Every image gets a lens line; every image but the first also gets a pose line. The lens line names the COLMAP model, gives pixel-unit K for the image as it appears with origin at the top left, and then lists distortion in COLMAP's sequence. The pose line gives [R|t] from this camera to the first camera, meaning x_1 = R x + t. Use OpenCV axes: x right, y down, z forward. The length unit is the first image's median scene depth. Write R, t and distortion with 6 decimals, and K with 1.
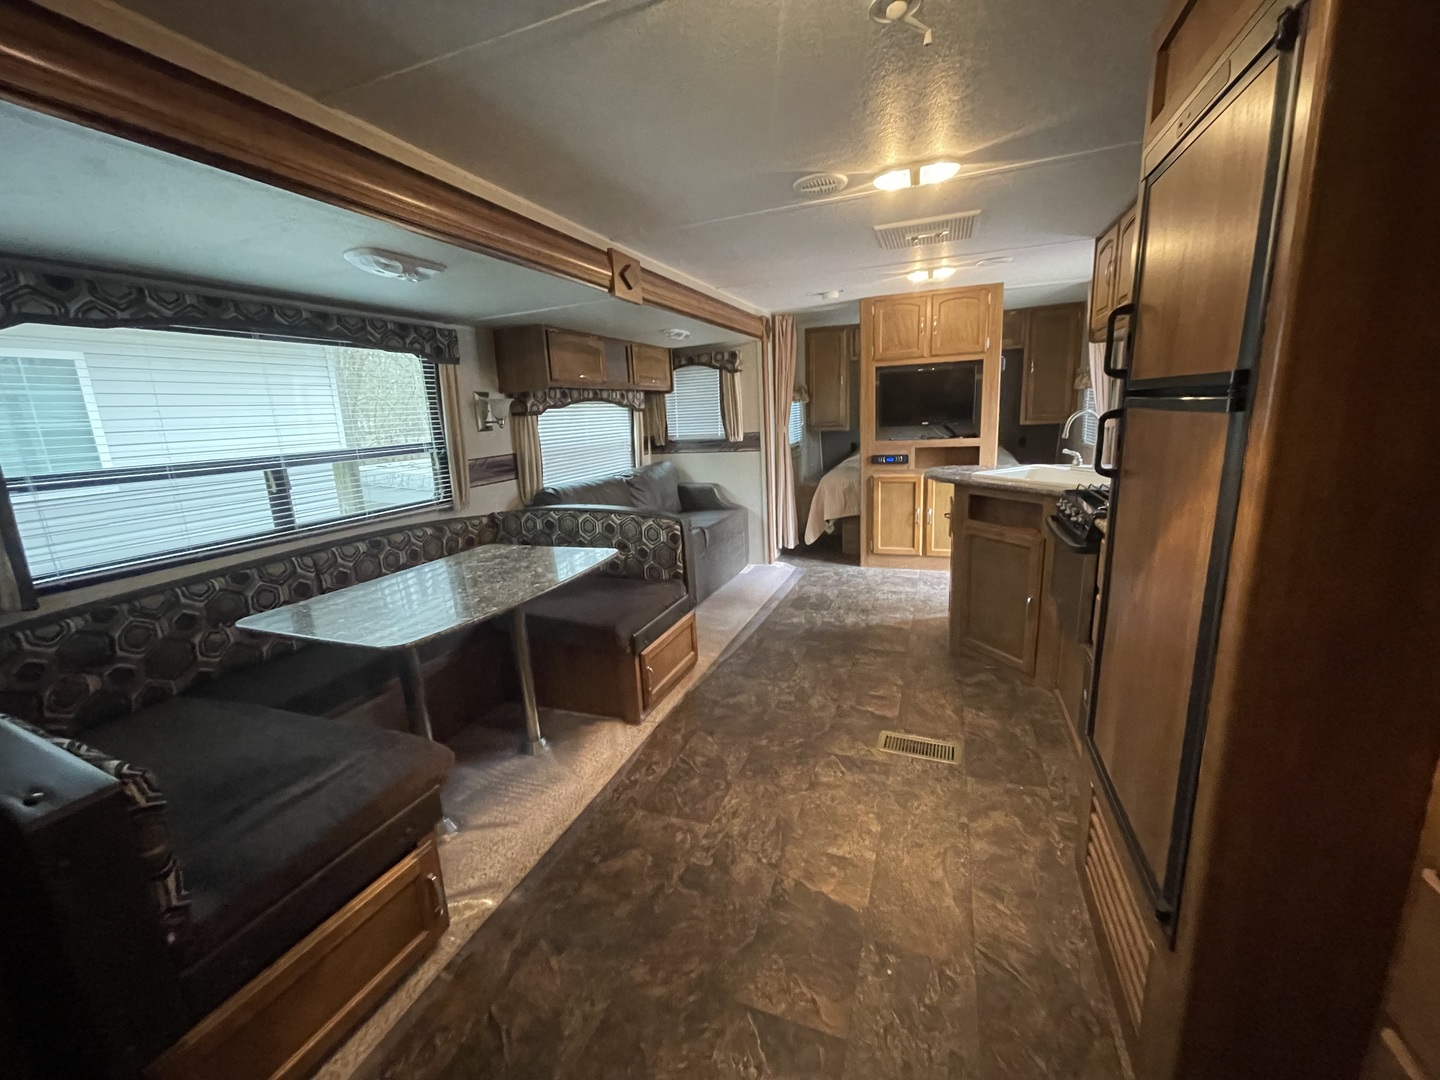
lens RADIAL K [[581.2, 0, 714.7], [0, 581.2, 535.6], [0, 0, 1]] dist [-0.002725, 0.000182]
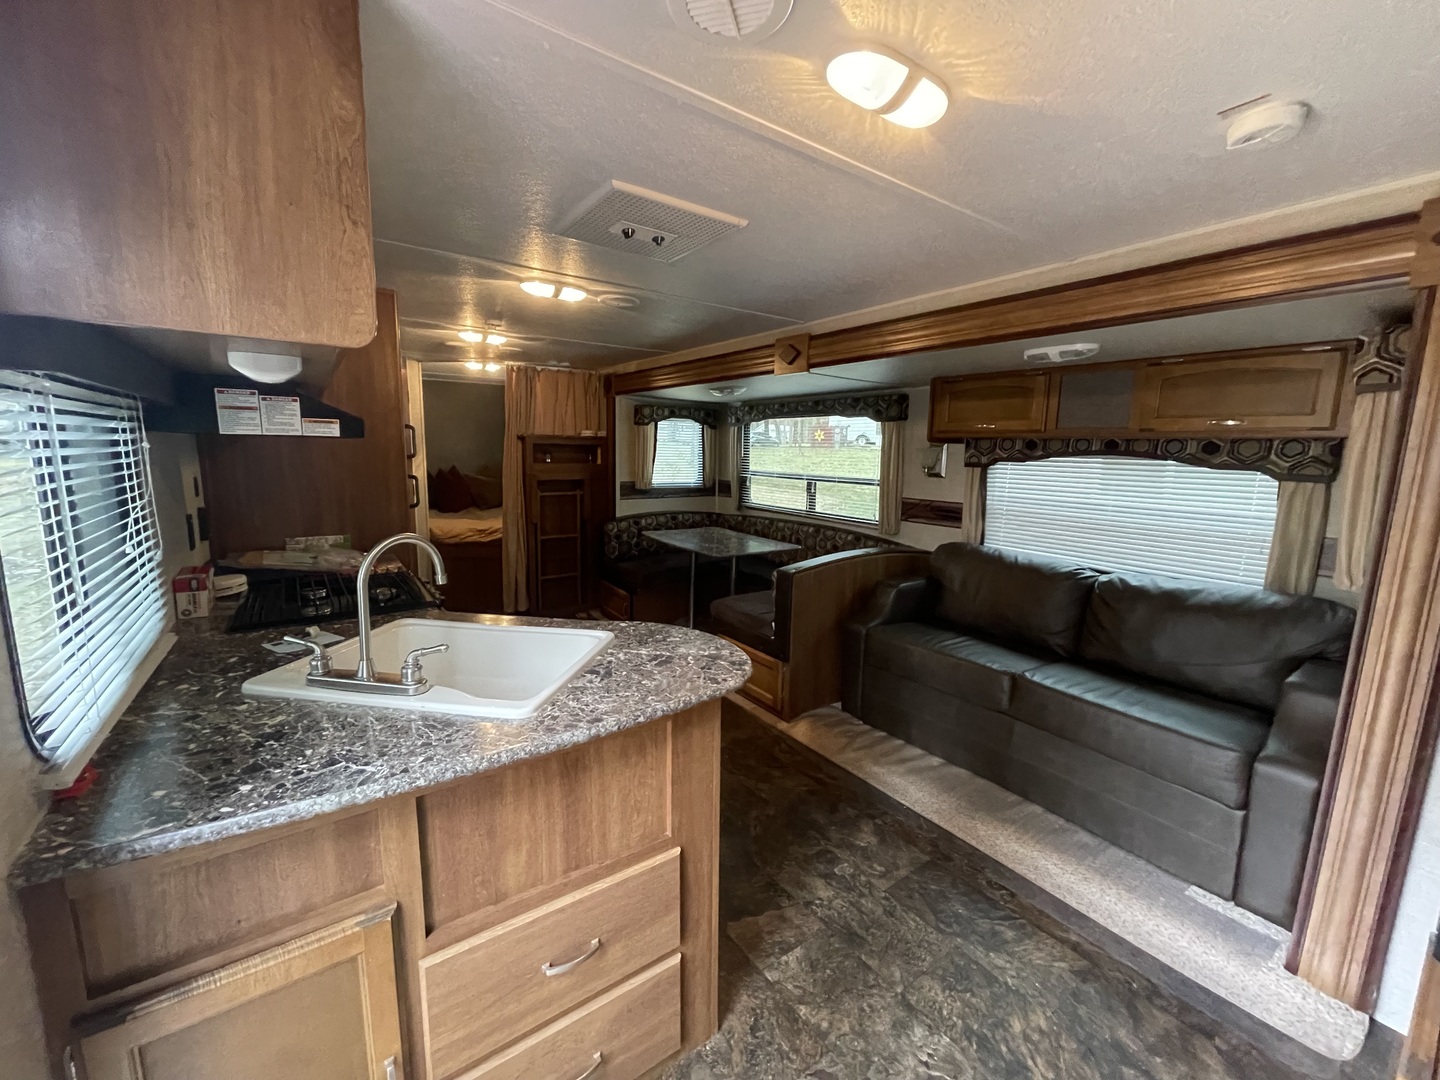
lens RADIAL K [[581.2, 0, 714.7], [0, 581.2, 535.6], [0, 0, 1]] dist [-0.002725, 0.000182]
pose [[-0.552648, 0.164817, -0.816955, 0.662389], [-0.166750, 0.938562, 0.302152, -0.297053], [0.816563, 0.303211, -0.491211, 1.080029]]
